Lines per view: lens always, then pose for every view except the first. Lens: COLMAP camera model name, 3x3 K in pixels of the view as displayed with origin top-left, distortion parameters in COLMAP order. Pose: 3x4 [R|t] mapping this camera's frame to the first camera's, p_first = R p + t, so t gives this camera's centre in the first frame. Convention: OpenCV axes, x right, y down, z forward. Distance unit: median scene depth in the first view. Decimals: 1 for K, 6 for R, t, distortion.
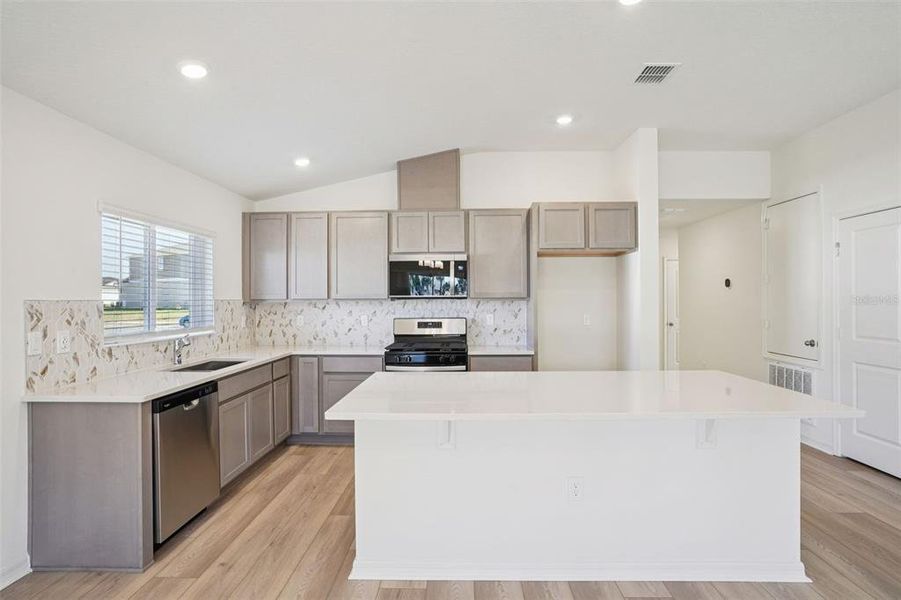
lens RADIAL K [[463.2, 0, 455.7], [0, 463.2, 299.1], [0, 0, 1]] dist [-0.031795, 0.004845]
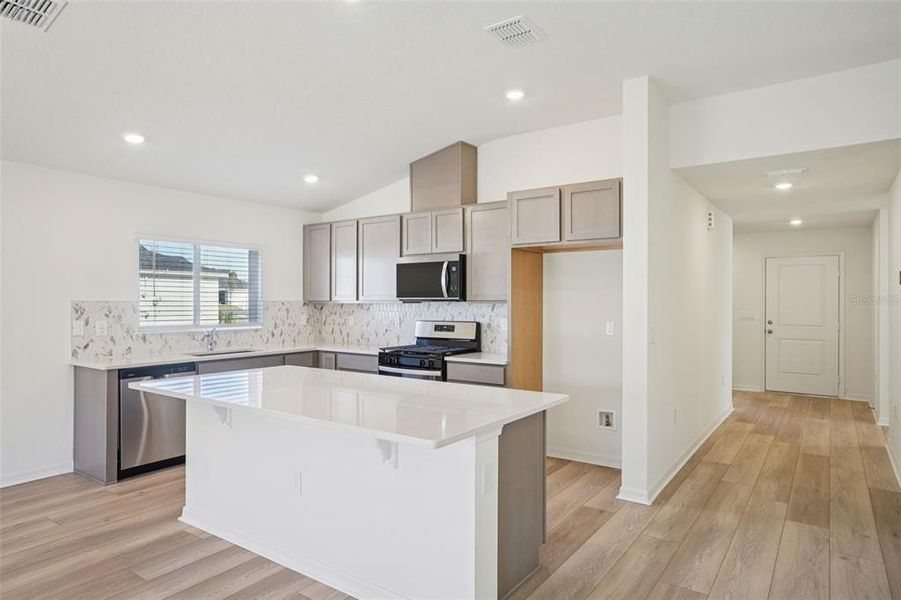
lens RADIAL K [[548.2, 0, 454.7], [0, 548.2, 293.1], [0, 0, 1]] dist [0.001152, 0.000626]
pose [[0.829817, -0.002504, -0.558030, 0.623418], [-0.004741, 0.999922, -0.011537, -0.004445], [0.558016, 0.012219, 0.829740, 0.073263]]
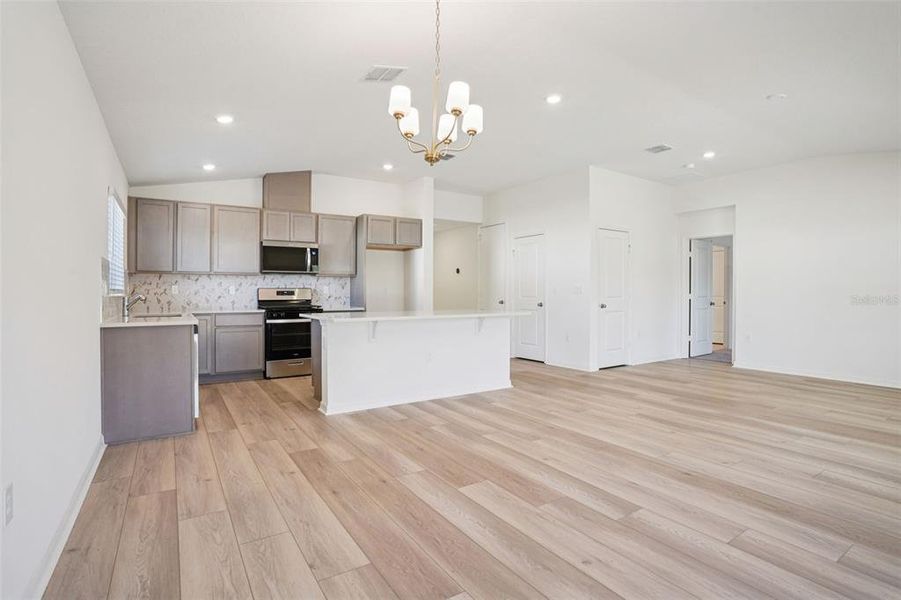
lens RADIAL K [[431.1, 0, 436.5], [0, 431.1, 295.3], [0, 0, 1]] dist [-0.031445, 0.006142]
pose [[0.841870, -0.000153, 0.539681, -0.389322], [-0.002174, 0.999991, 0.003675, 0.059107], [-0.539676, -0.004267, 0.841862, -0.344513]]
